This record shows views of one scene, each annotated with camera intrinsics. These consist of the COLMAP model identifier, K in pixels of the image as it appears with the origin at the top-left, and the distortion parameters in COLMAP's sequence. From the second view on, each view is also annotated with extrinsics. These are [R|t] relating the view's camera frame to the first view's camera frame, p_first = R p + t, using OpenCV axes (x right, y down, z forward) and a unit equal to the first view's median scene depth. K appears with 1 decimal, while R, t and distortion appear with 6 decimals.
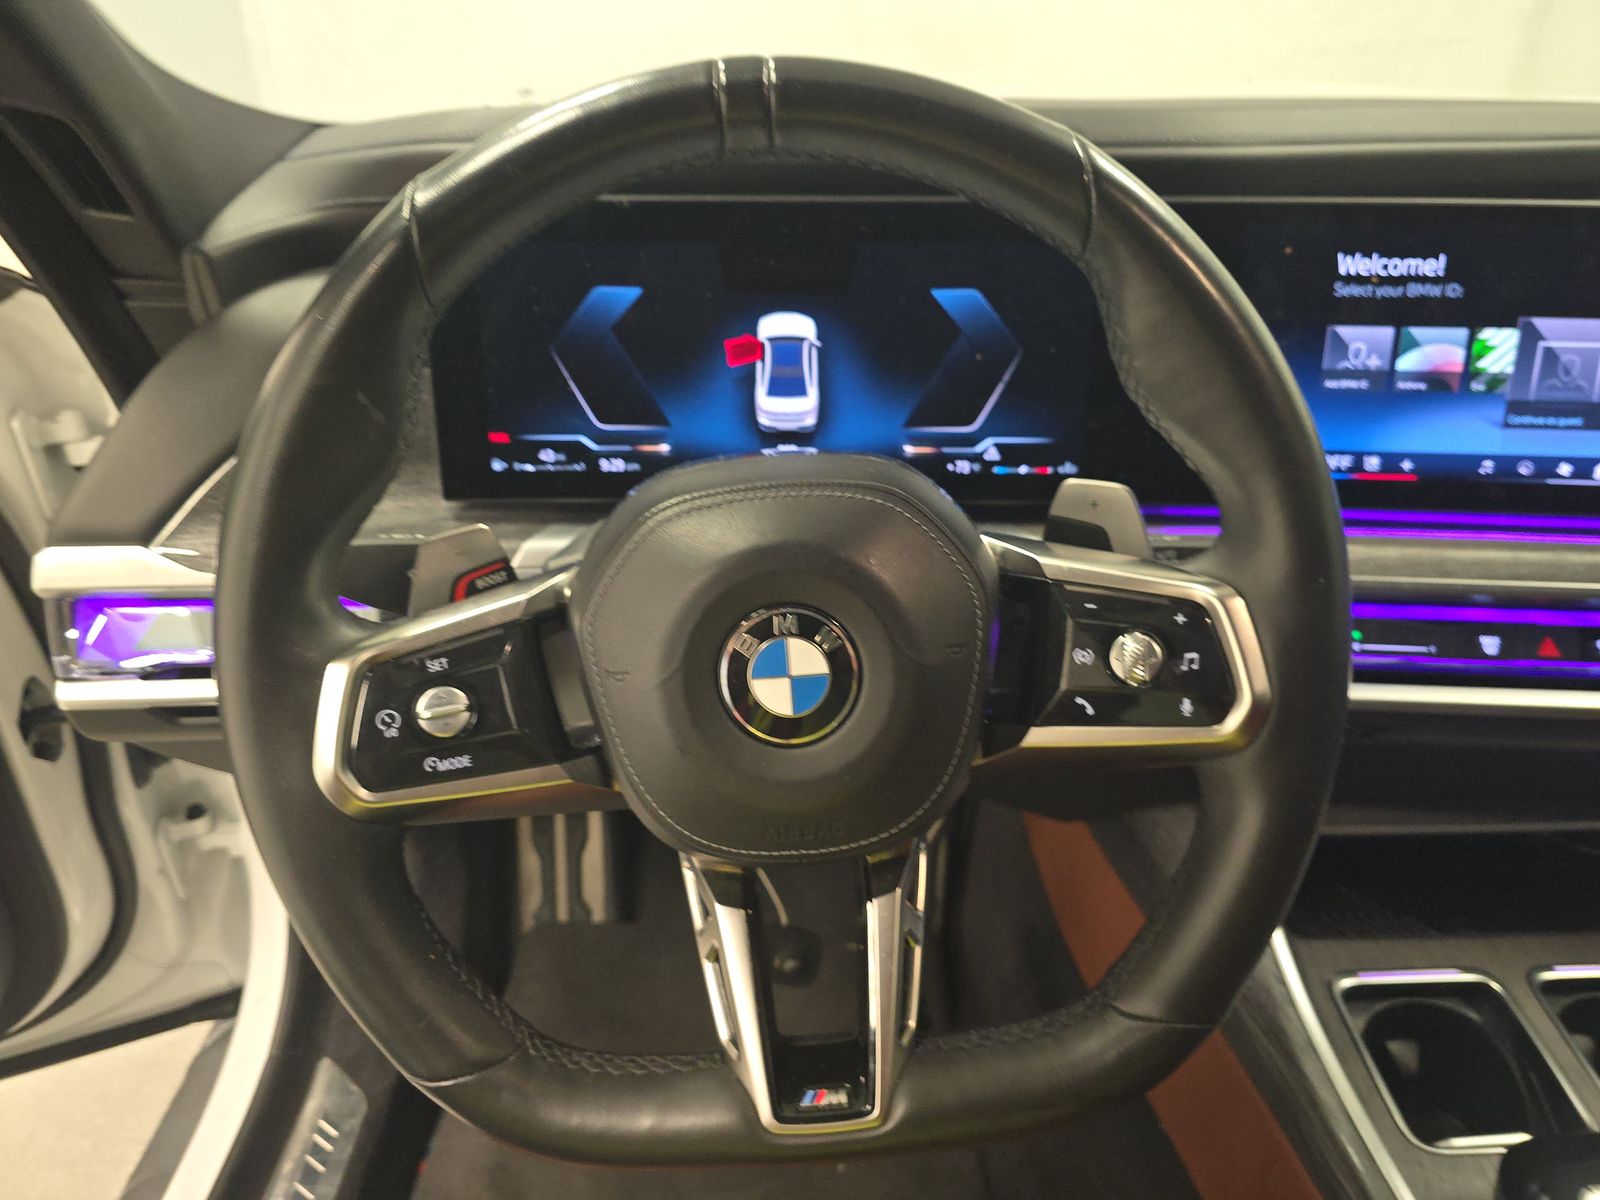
lens RADIAL K [[1058.7, 0, 800.0], [0, 1058.7, 600.0], [0, 0, 1]] dist [0.030015, -0.053280]
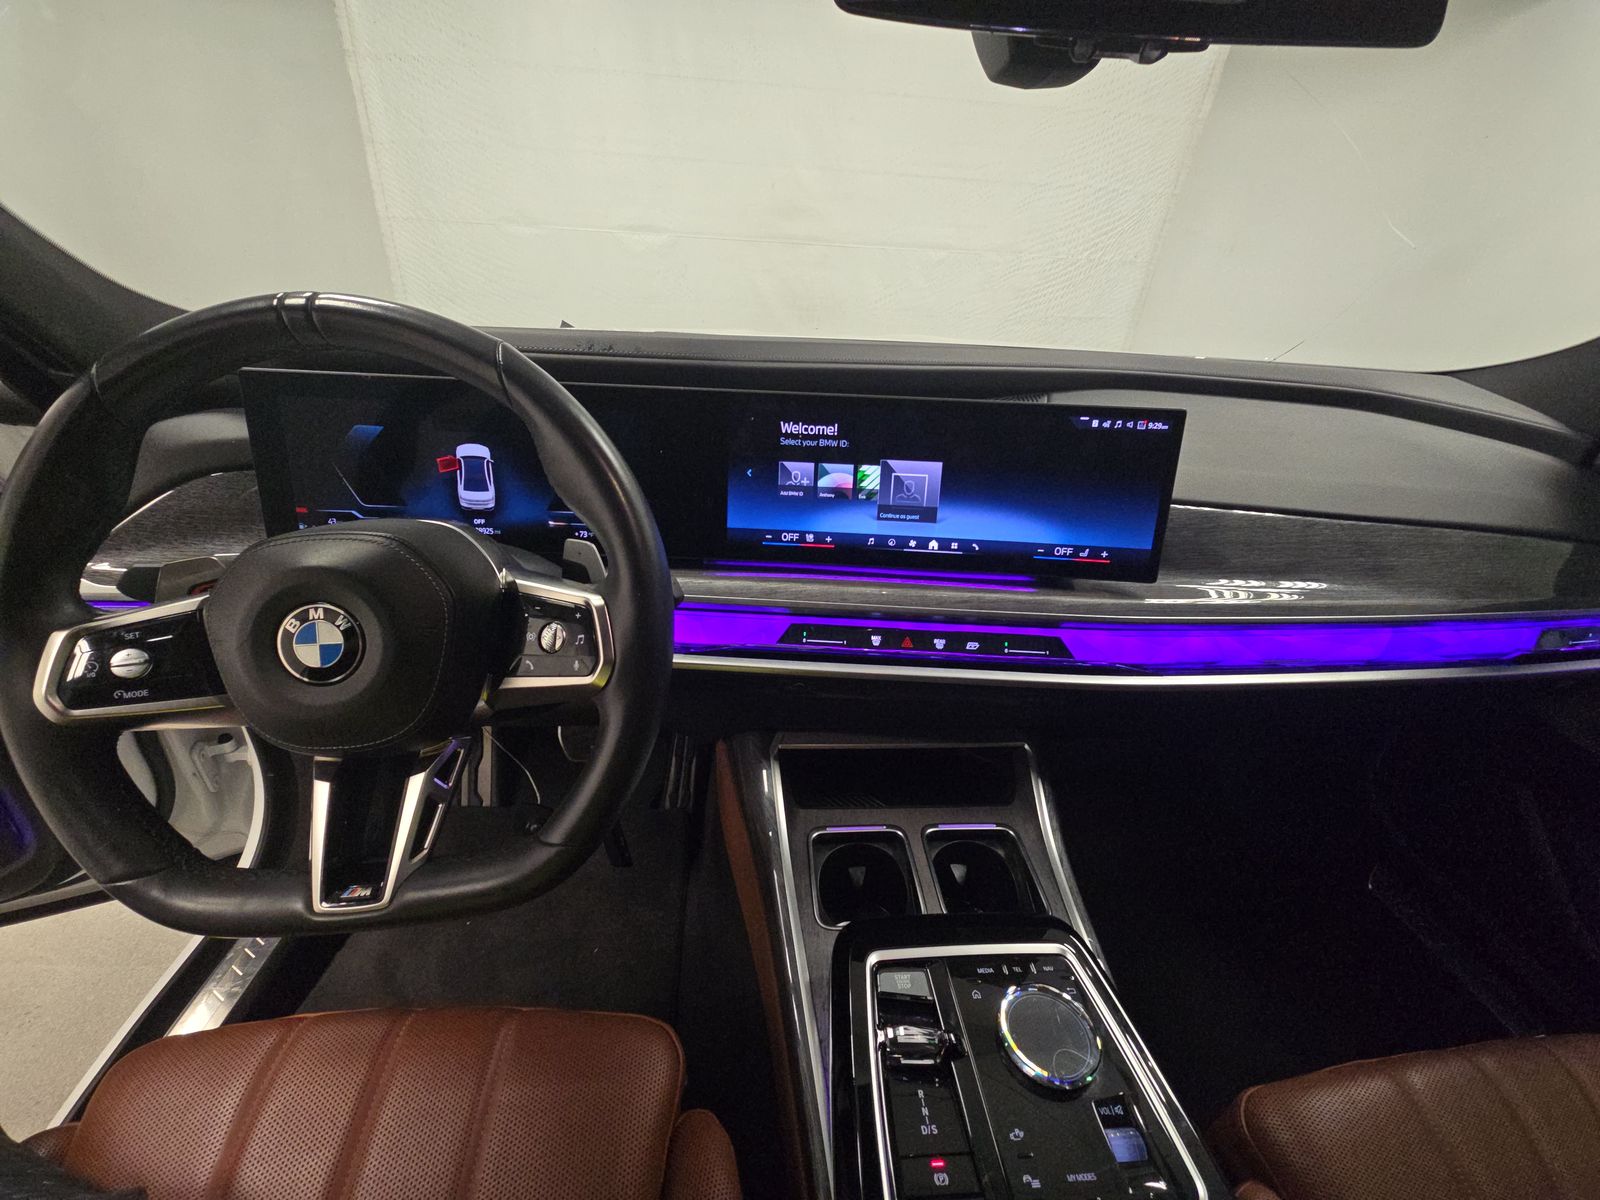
lens RADIAL K [[625.2, 0, 800.0], [0, 625.2, 600.0], [0, 0, 1]] dist [-0.001303, -0.000206]
pose [[0.997549, 0.018503, 0.067475, 0.467959], [-0.015956, 0.999147, -0.038097, 0.017439], [-0.068122, 0.036927, 0.996993, -0.050167]]
